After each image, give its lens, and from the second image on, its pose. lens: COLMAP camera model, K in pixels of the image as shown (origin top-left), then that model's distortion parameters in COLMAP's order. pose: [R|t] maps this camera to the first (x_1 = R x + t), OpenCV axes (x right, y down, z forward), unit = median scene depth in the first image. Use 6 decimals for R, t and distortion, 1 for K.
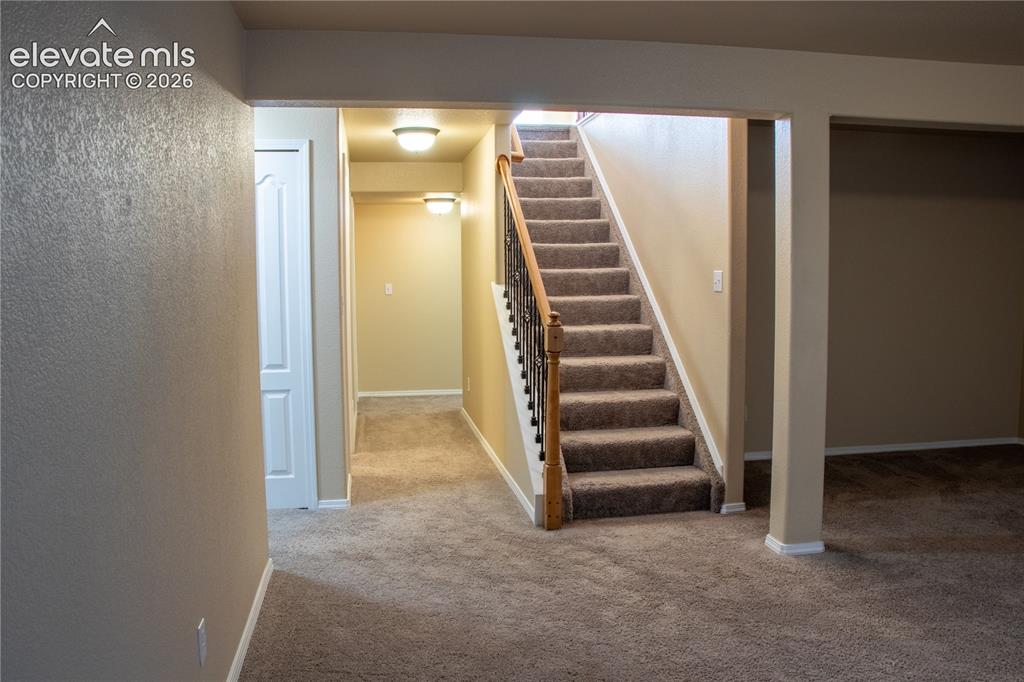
lens RADIAL K [[831.0, 0, 508.2], [0, 831.0, 345.7], [0, 0, 1]] dist [-0.188039, 0.143766]
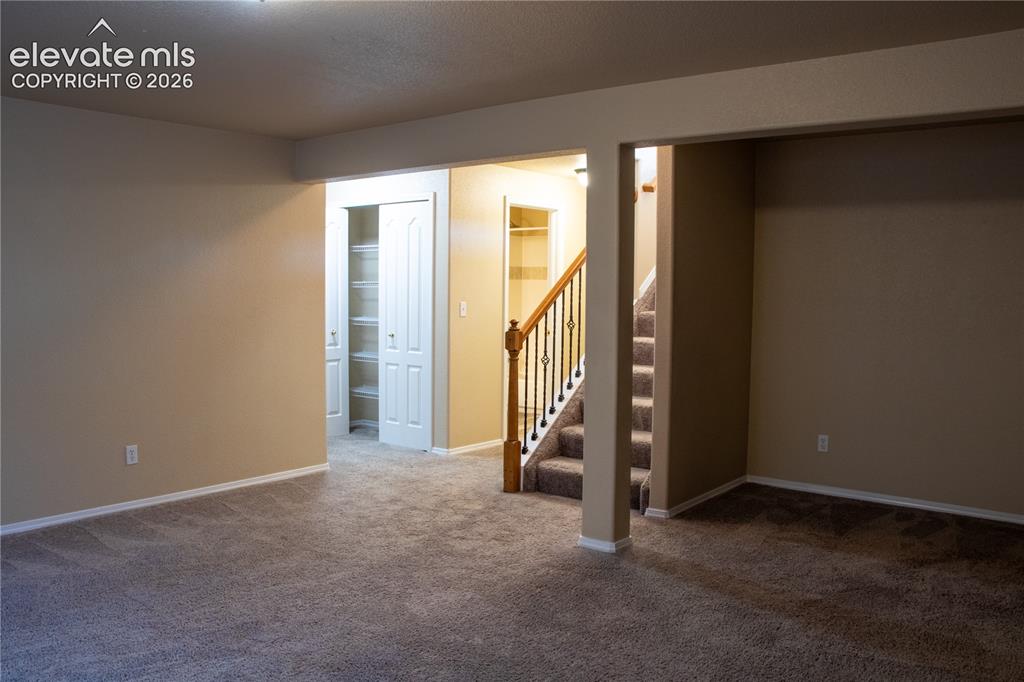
lens RADIAL K [[831.0, 0, 508.2], [0, 831.0, 345.7], [0, 0, 1]] dist [-0.188039, 0.143766]
pose [[0.671623, 0.066701, -0.737885, 0.927952], [-0.078921, 0.996714, 0.018263, -0.021745], [0.736678, 0.045969, 0.674680, 0.133676]]
